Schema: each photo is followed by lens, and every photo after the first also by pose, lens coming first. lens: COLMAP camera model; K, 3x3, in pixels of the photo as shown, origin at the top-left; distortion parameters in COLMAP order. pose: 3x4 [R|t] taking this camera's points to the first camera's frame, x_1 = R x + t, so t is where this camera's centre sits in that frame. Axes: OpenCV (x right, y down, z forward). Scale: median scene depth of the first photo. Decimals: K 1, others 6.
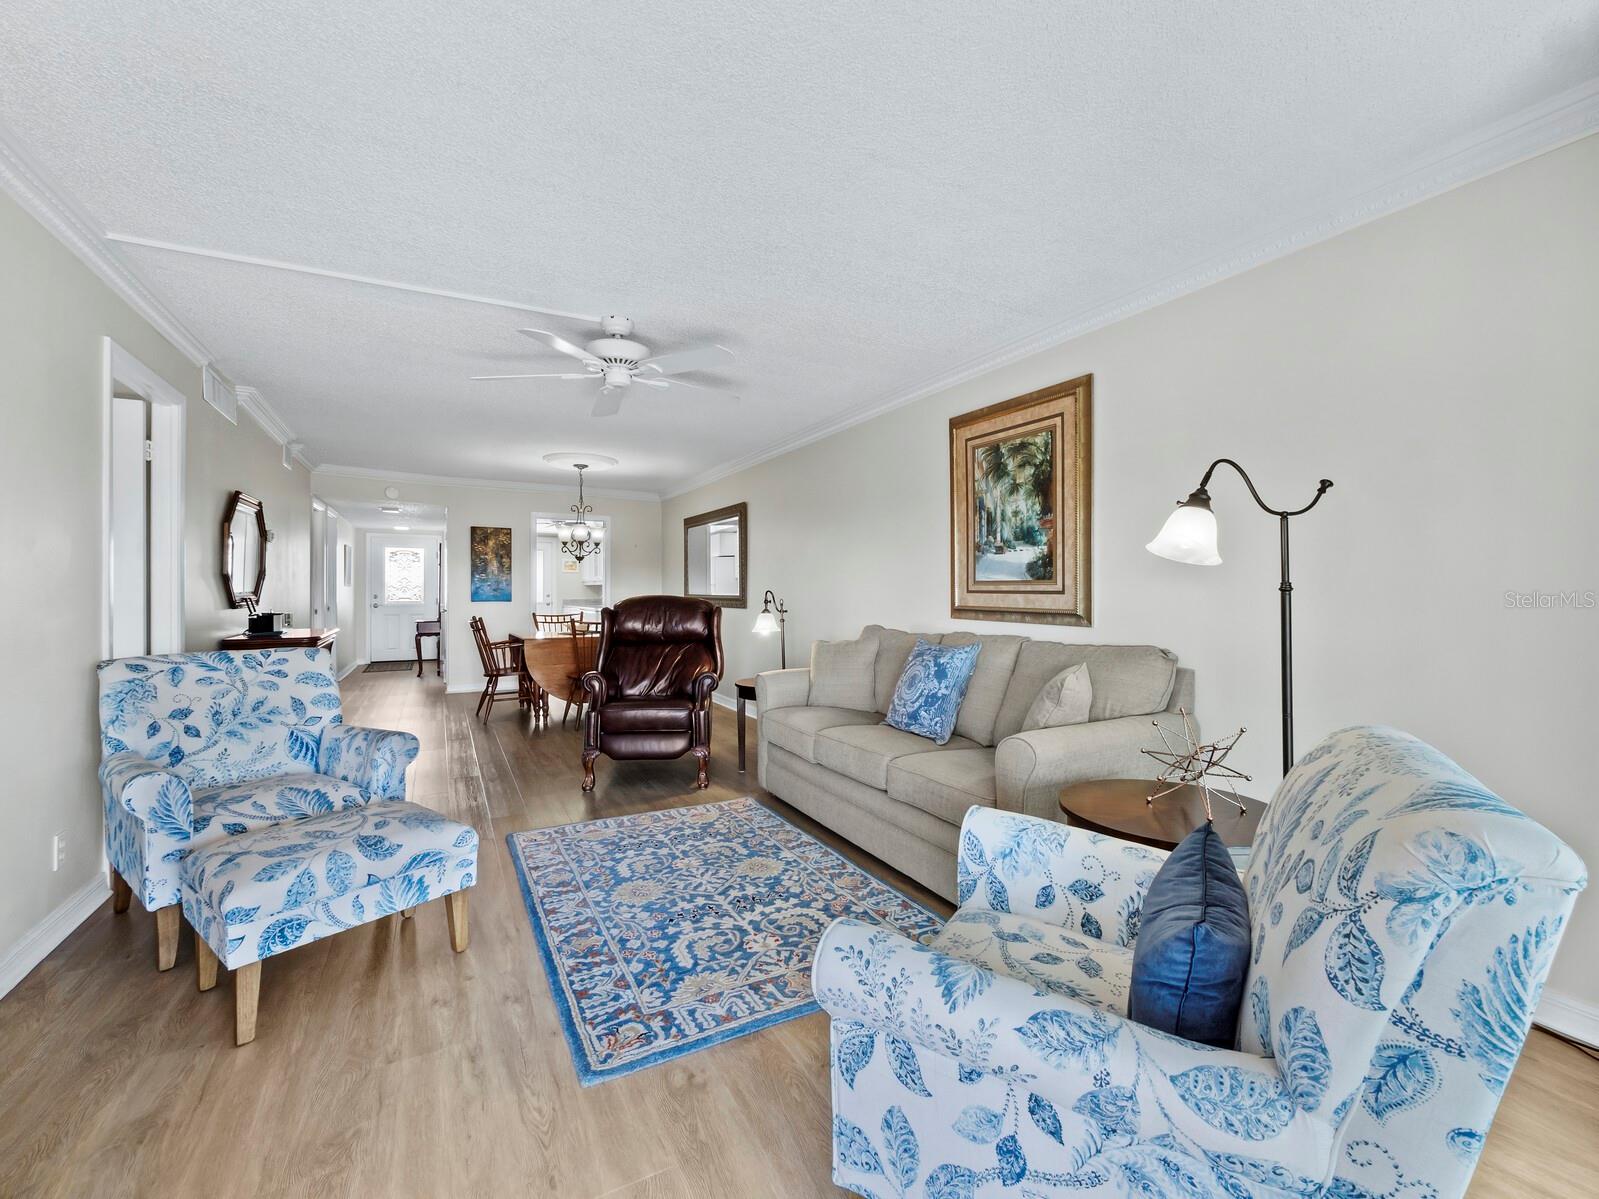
lens RADIAL K [[683.9, 0, 799.7], [0, 683.9, 587.1], [0, 0, 1]] dist [-0.002732, 0.000643]
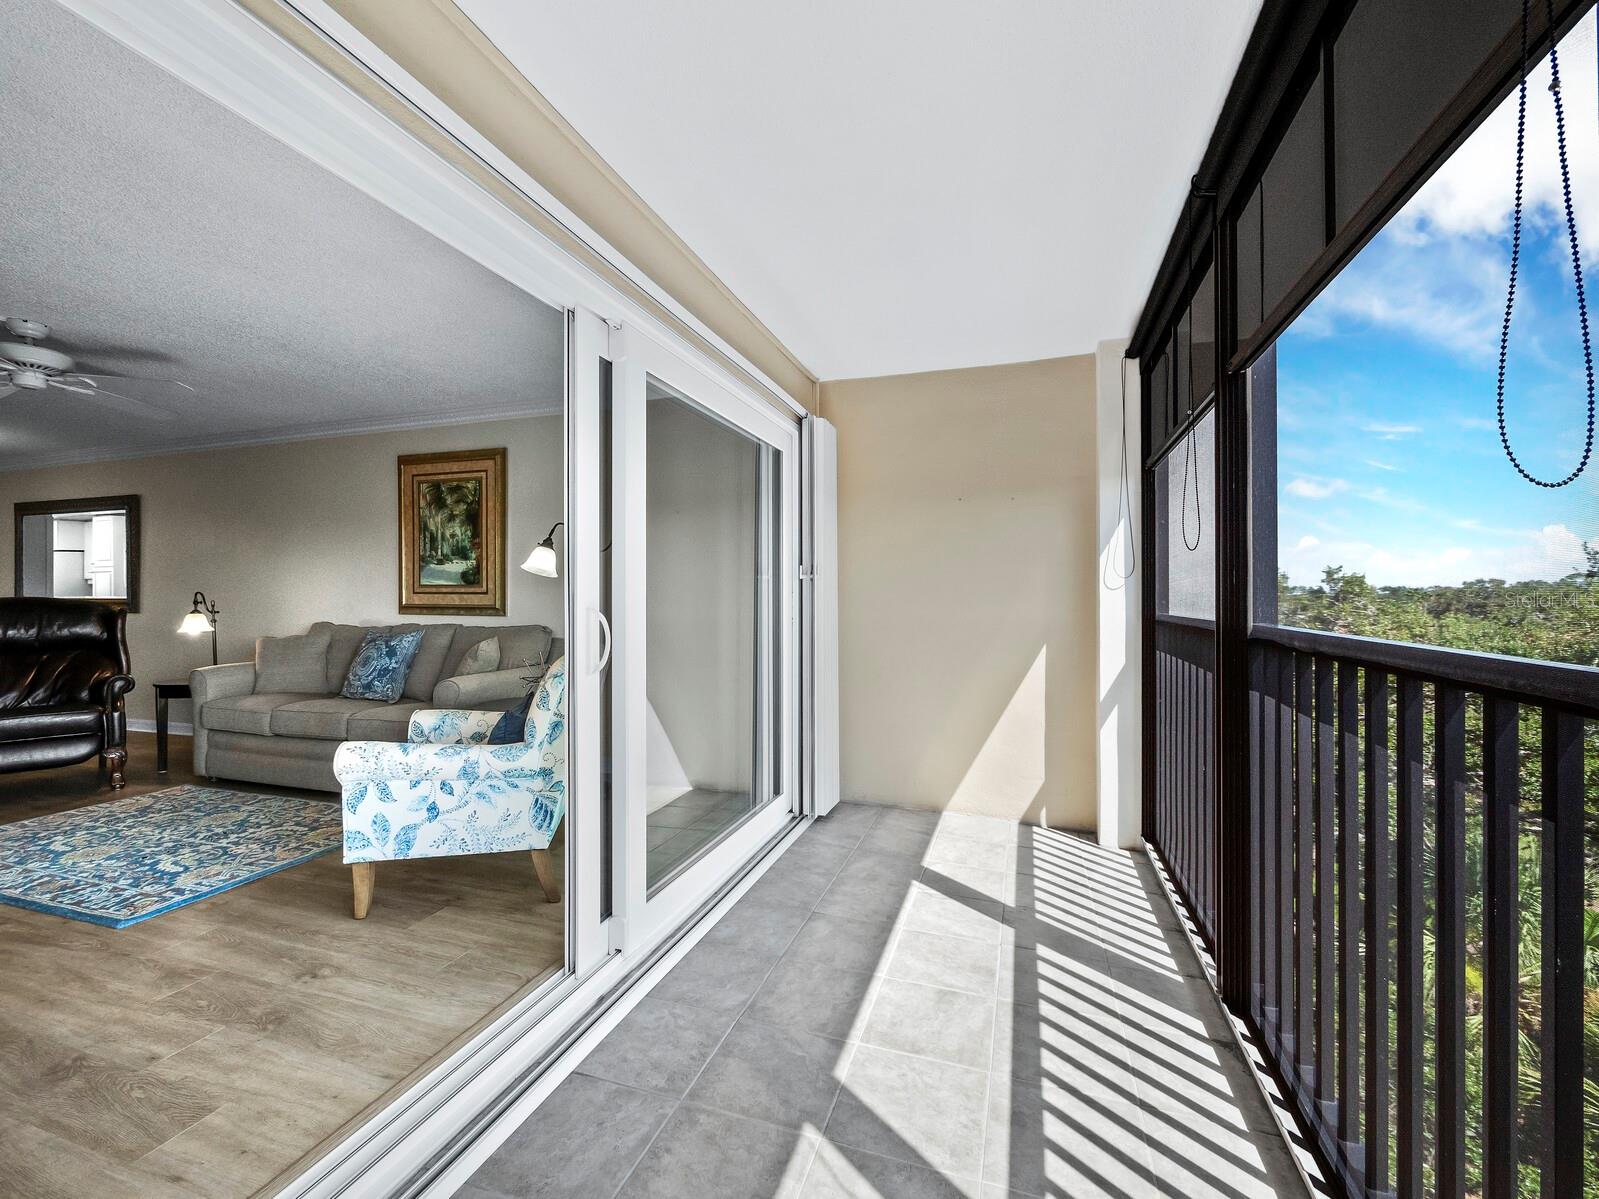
lens RADIAL K [[683.9, 0, 800.1], [0, 683.9, 595.3], [0, 0, 1]] dist [-0.002732, 0.000643]
pose [[0.727553, 0.001026, 0.686051, -0.130587], [-0.002856, 0.999995, 0.001533, 0.008463], [-0.686046, -0.003075, 0.727552, -0.528242]]
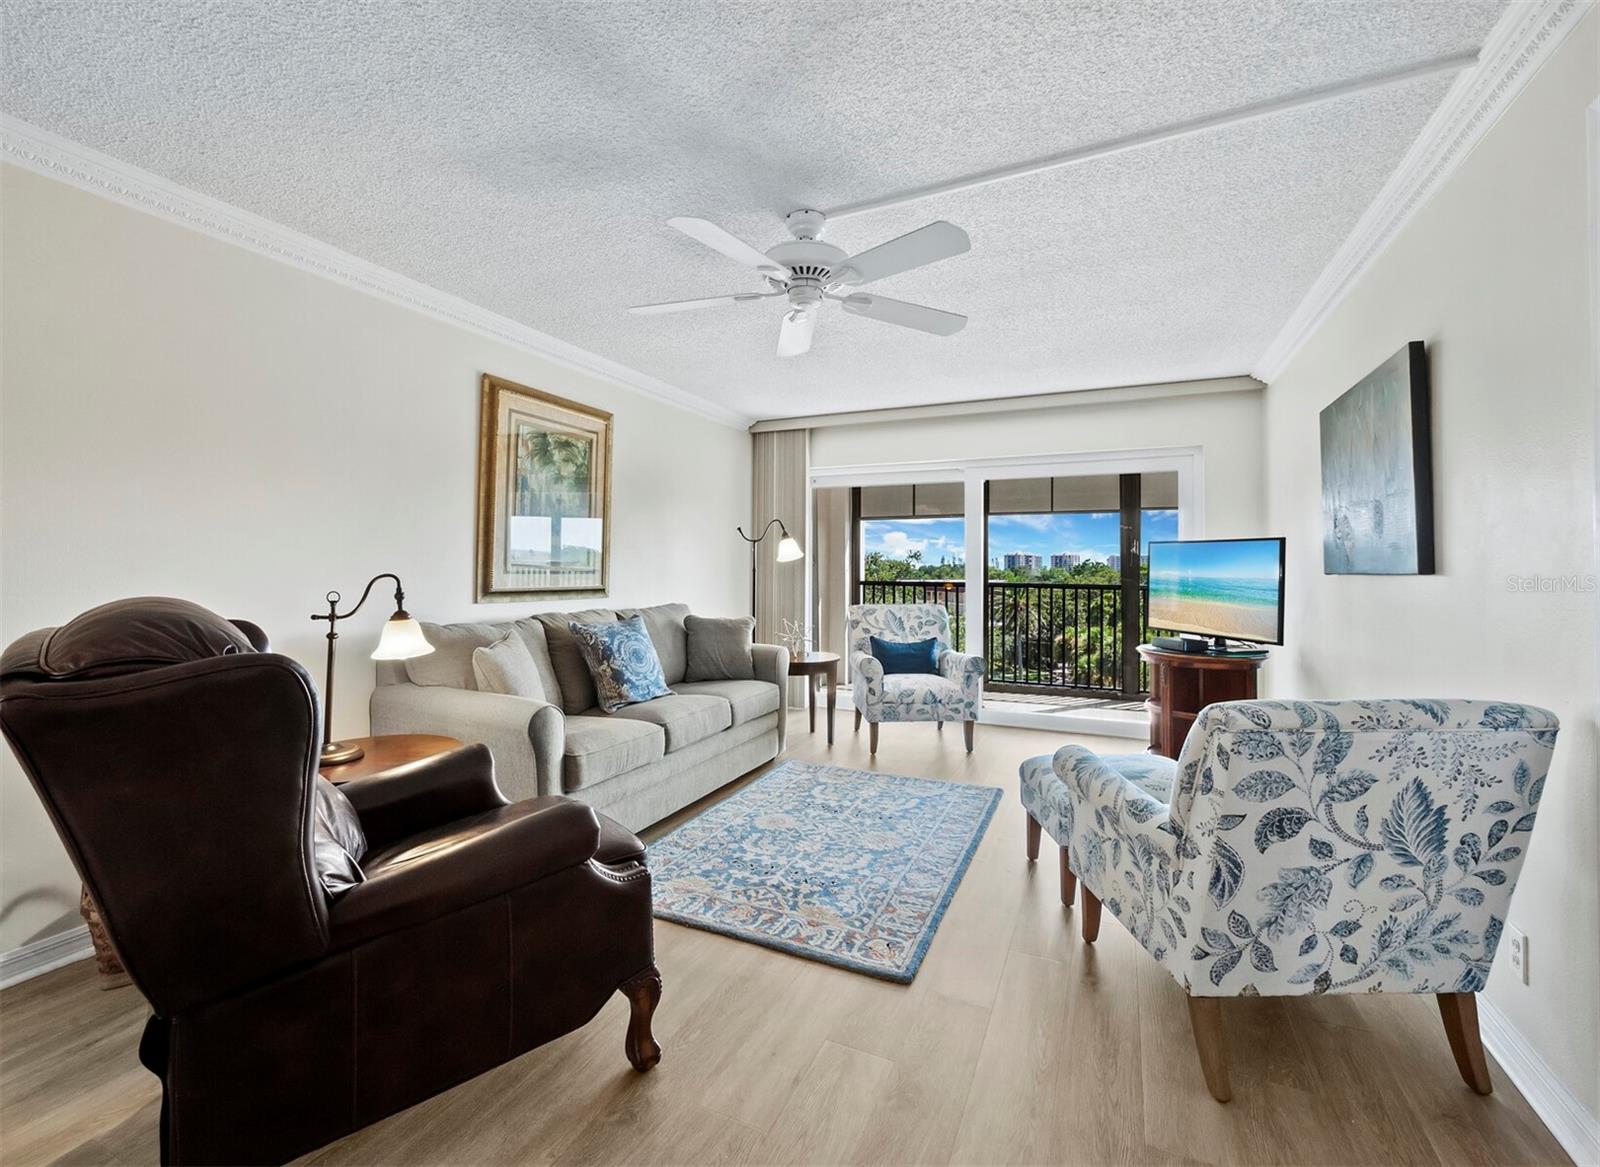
lens RADIAL K [[695.4, 0, 792.4], [0, 695.4, 567.8], [0, 0, 1]] dist [-0.005664, 0.000388]
pose [[-0.600568, -0.008215, 0.799532, -0.891027], [-0.013970, 0.999902, -0.000220, -0.006623], [-0.799452, -0.011301, -0.600624, 1.512492]]
